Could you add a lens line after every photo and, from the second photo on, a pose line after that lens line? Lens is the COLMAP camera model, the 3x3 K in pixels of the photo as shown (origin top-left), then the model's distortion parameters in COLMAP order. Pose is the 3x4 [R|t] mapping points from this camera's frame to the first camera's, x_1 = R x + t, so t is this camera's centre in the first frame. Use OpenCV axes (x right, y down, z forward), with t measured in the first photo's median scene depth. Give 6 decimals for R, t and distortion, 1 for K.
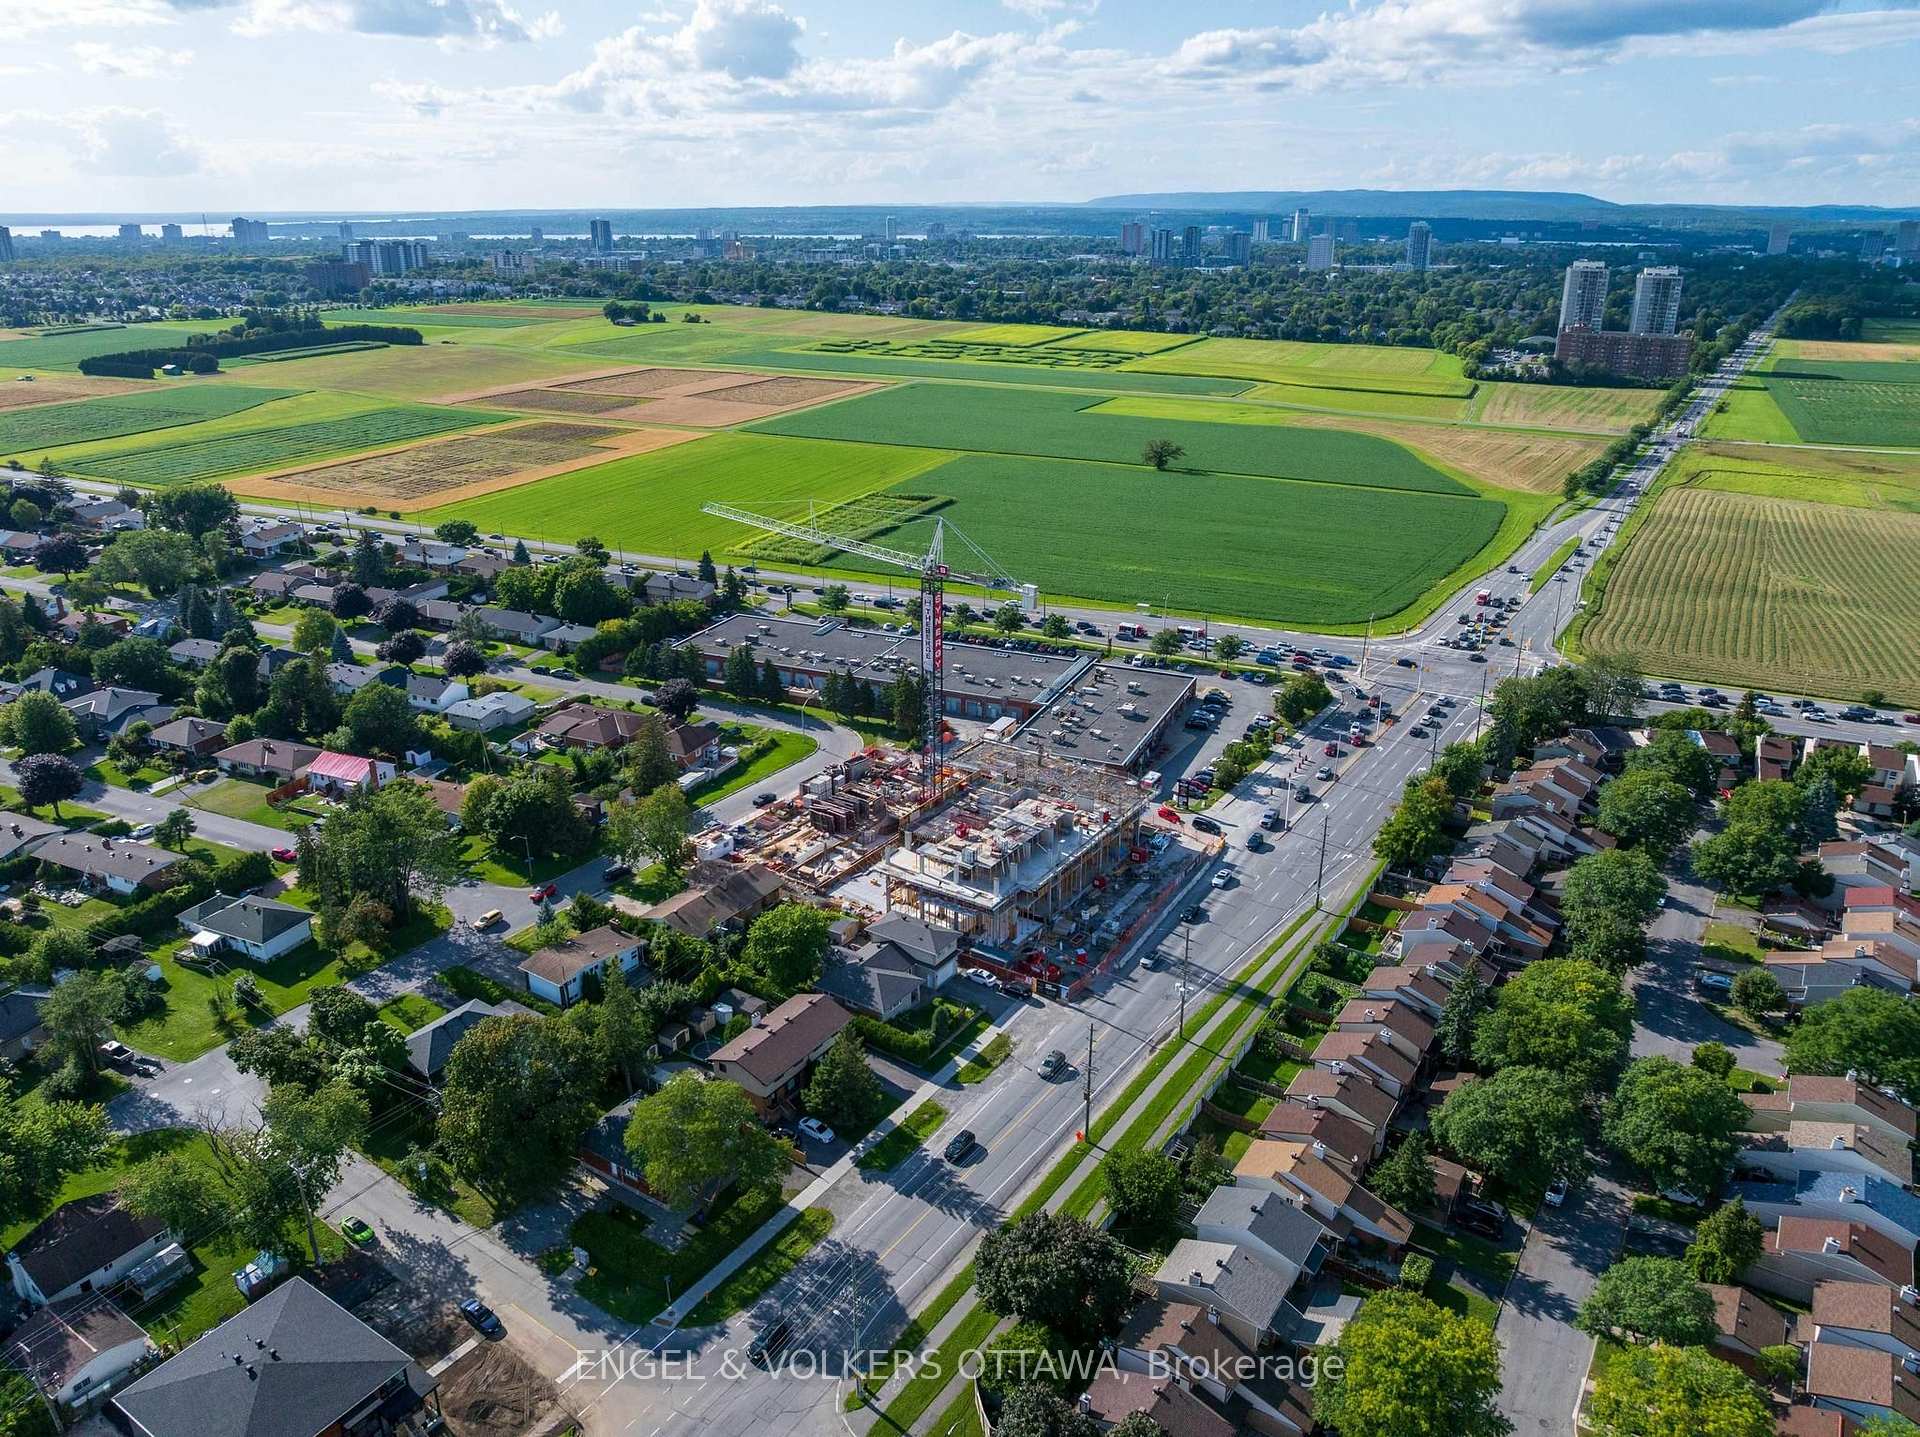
lens RADIAL K [[1350.9, 0, 957.6], [0, 1350.9, 711.6], [0, 0, 1]] dist [-0.049772, 0.025887]
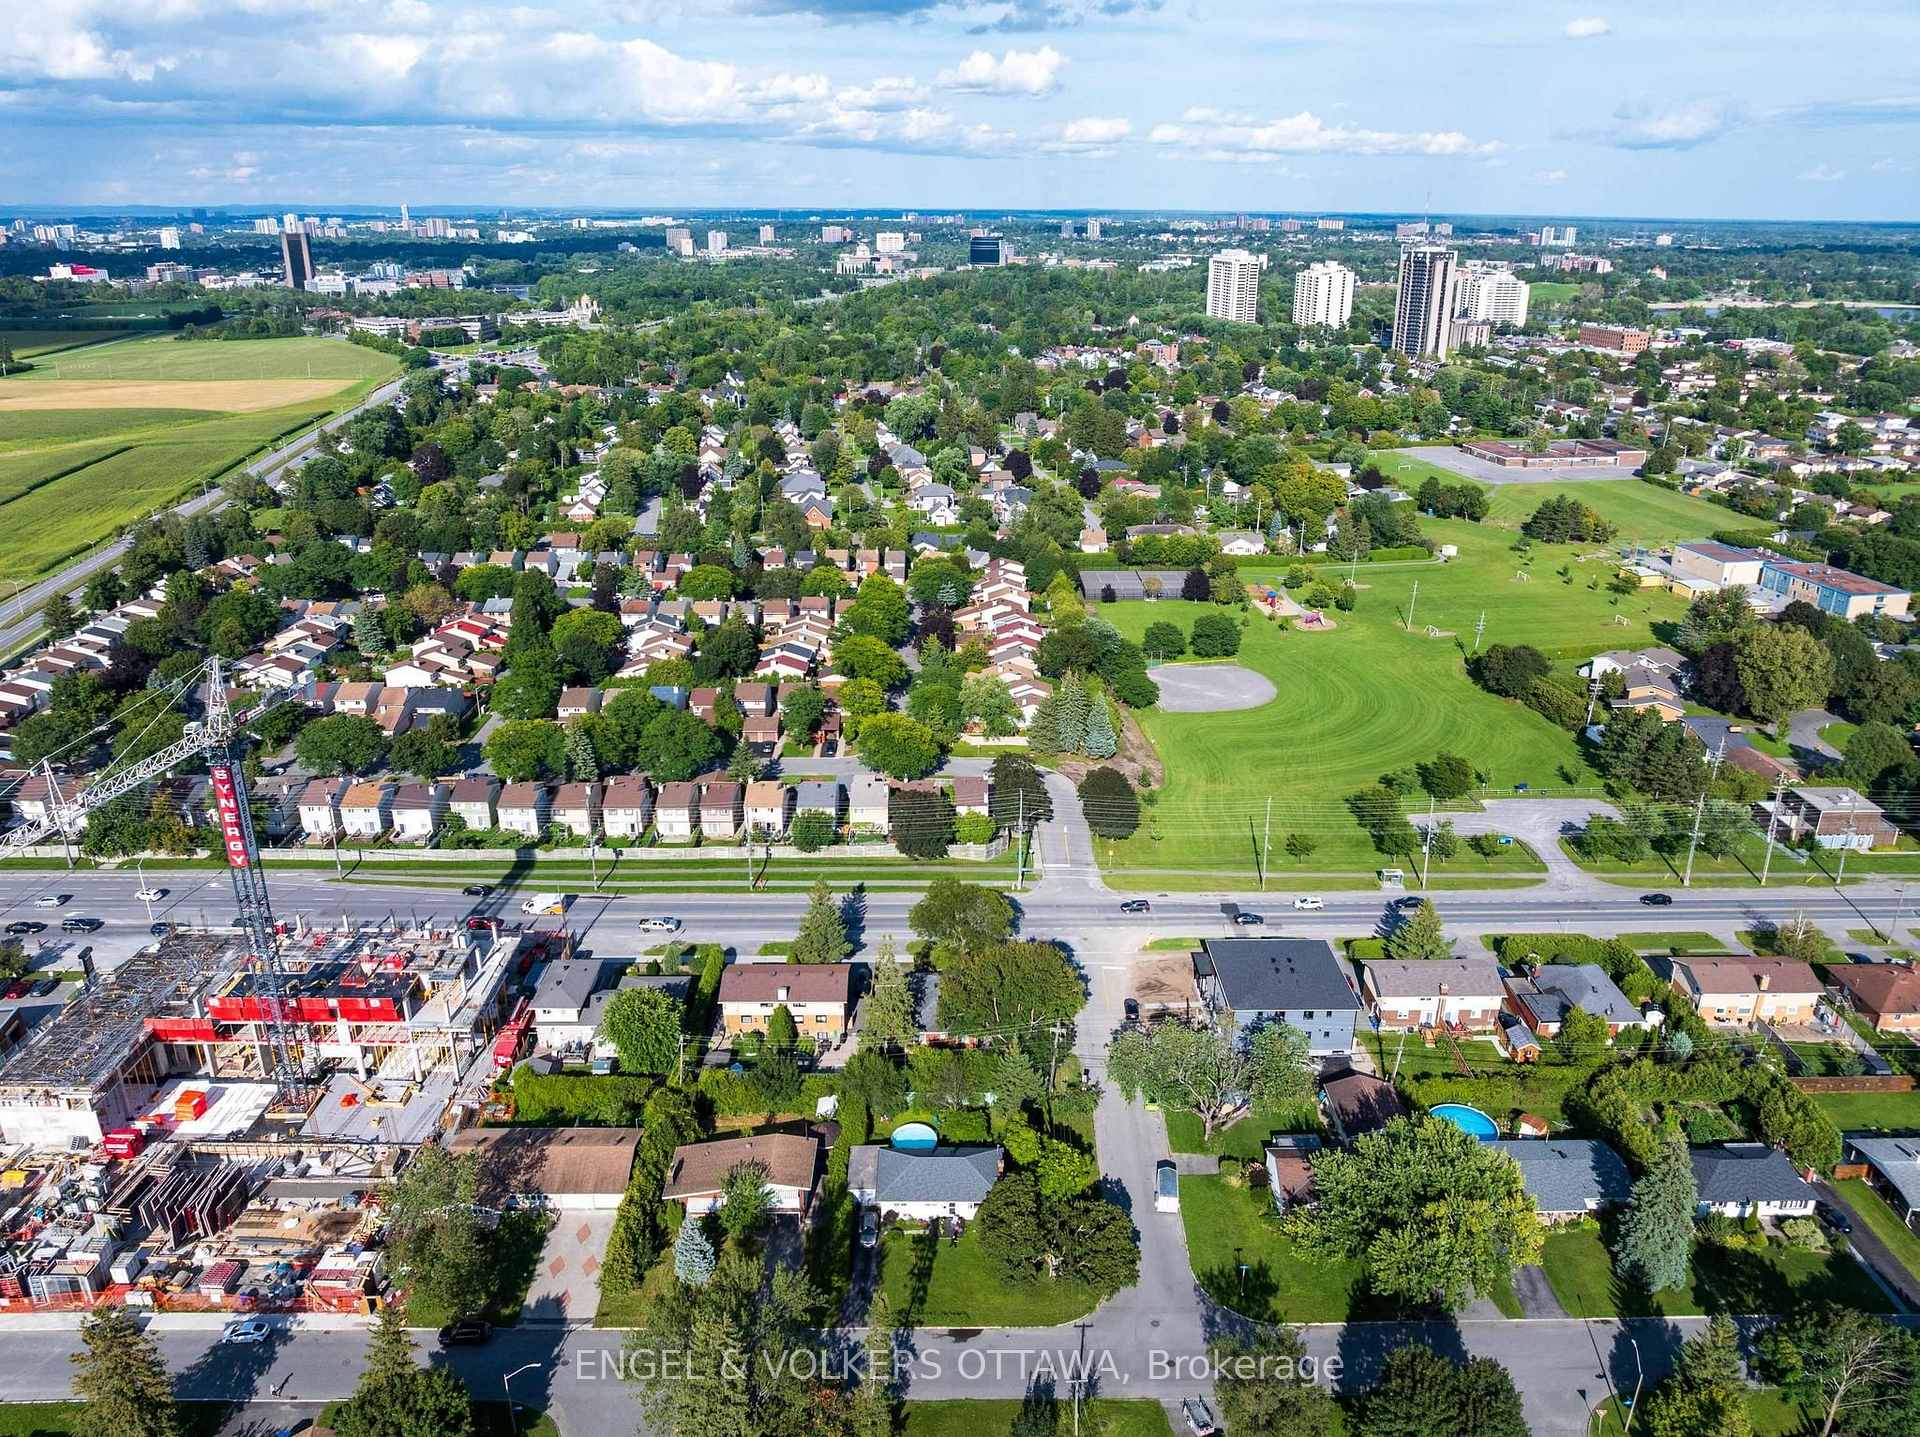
lens RADIAL K [[1350.9, 0, 959.4], [0, 1350.9, 717.6], [0, 0, 1]] dist [-0.049772, 0.025887]
pose [[-0.559773, -0.298315, 0.773086, -0.626590], [0.289350, 0.803858, 0.519701, -0.291426], [-0.776486, 0.514607, -0.363661, 0.741718]]
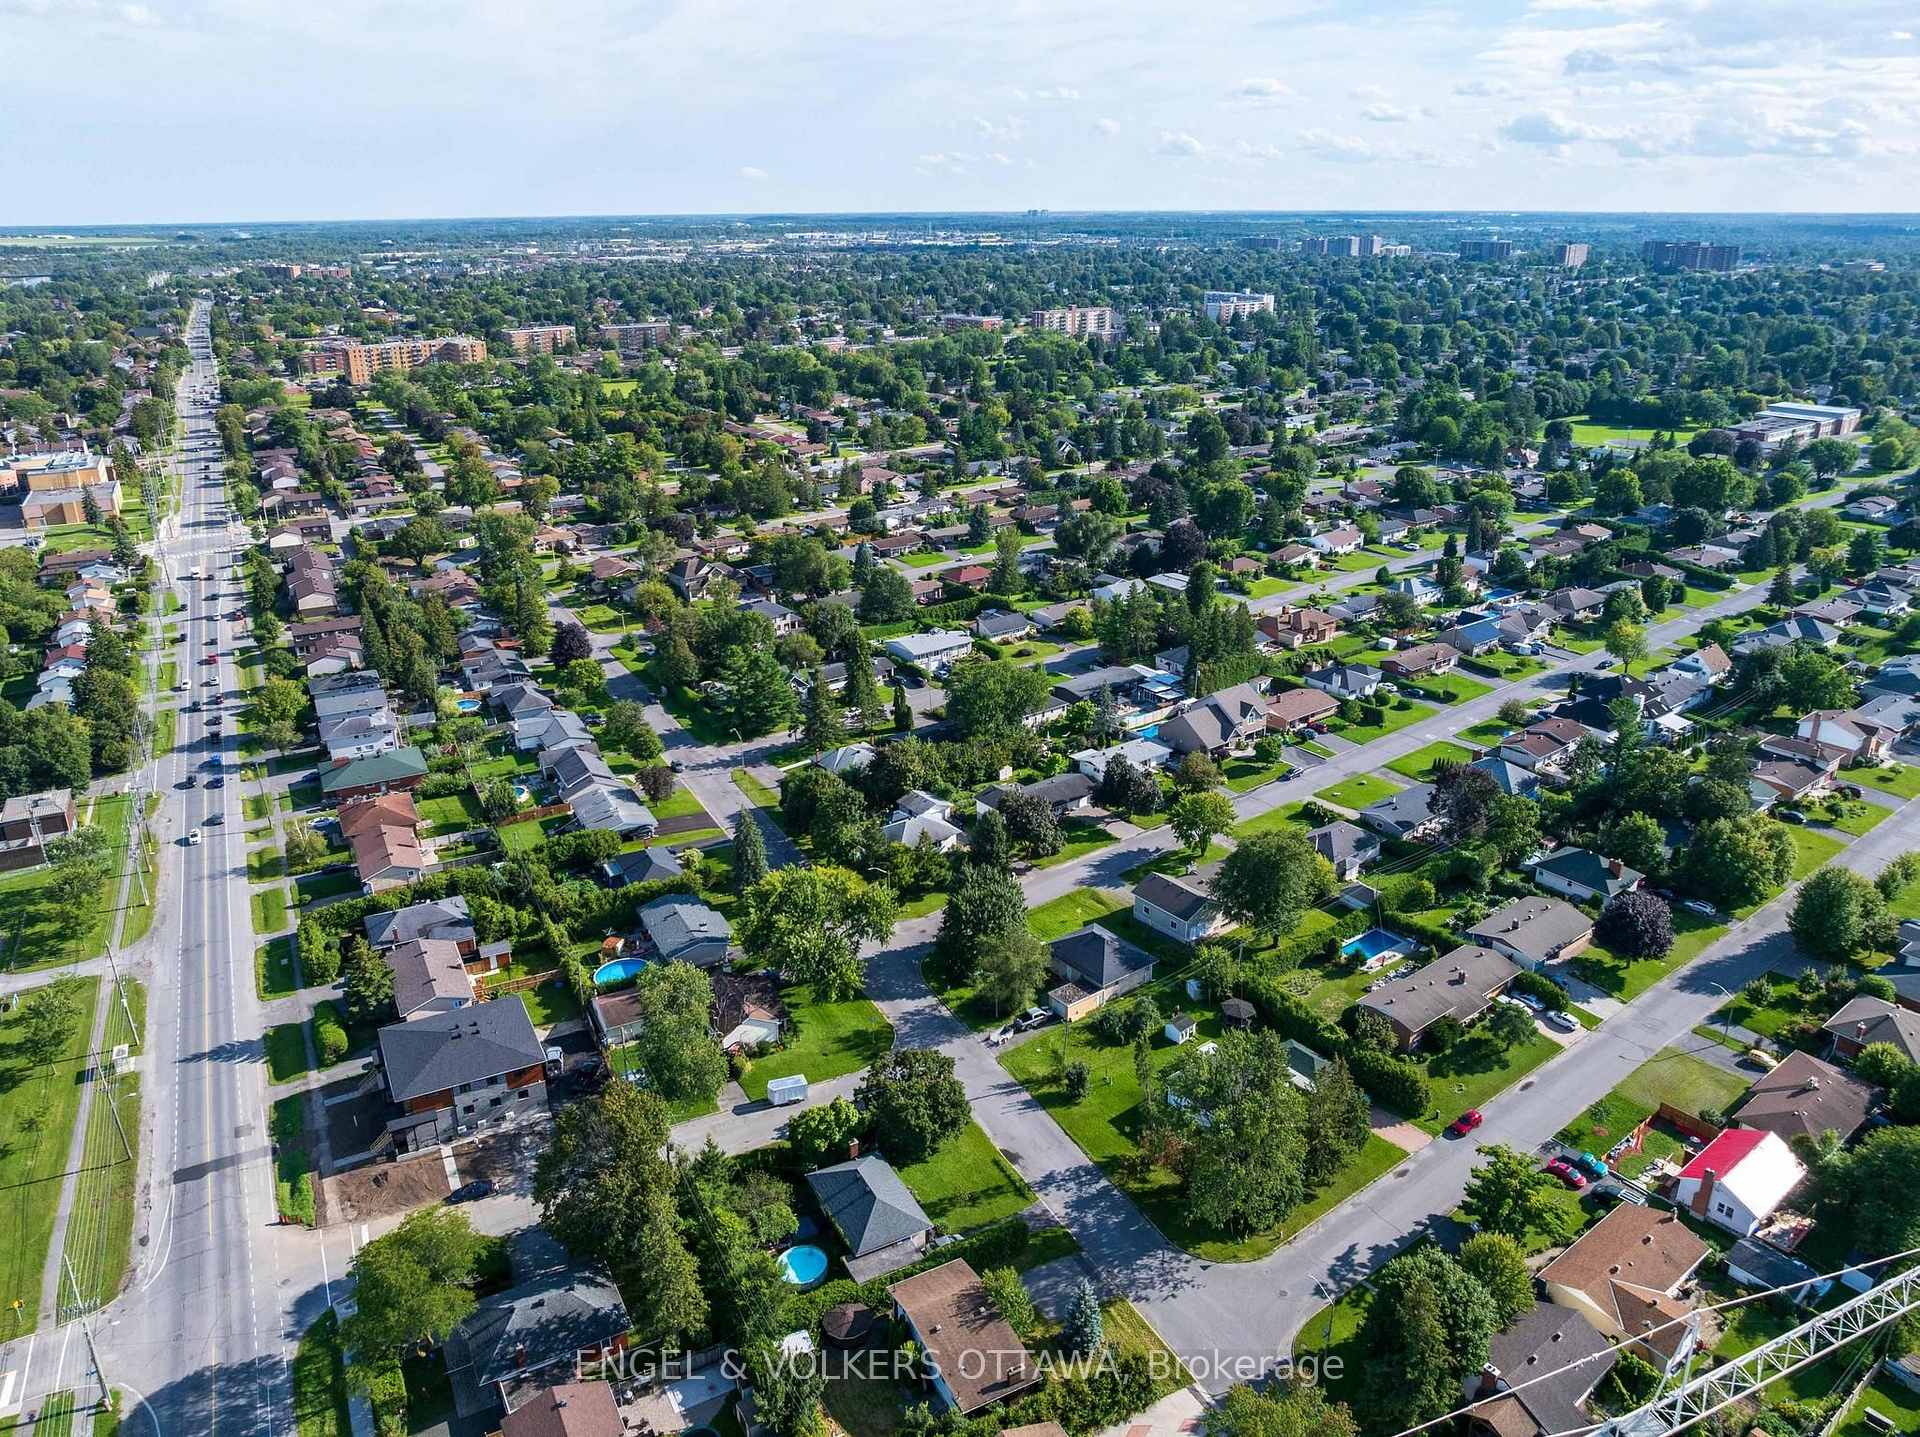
lens RADIAL K [[1350.9, 0, 961.5], [0, 1350.9, 718.2], [0, 0, 1]] dist [-0.049772, 0.025887]
pose [[-0.472985, 0.316103, -0.822413, 0.134683], [-0.306068, 0.816347, 0.489797, -0.293431], [0.826201, 0.483381, -0.289371, 0.737824]]
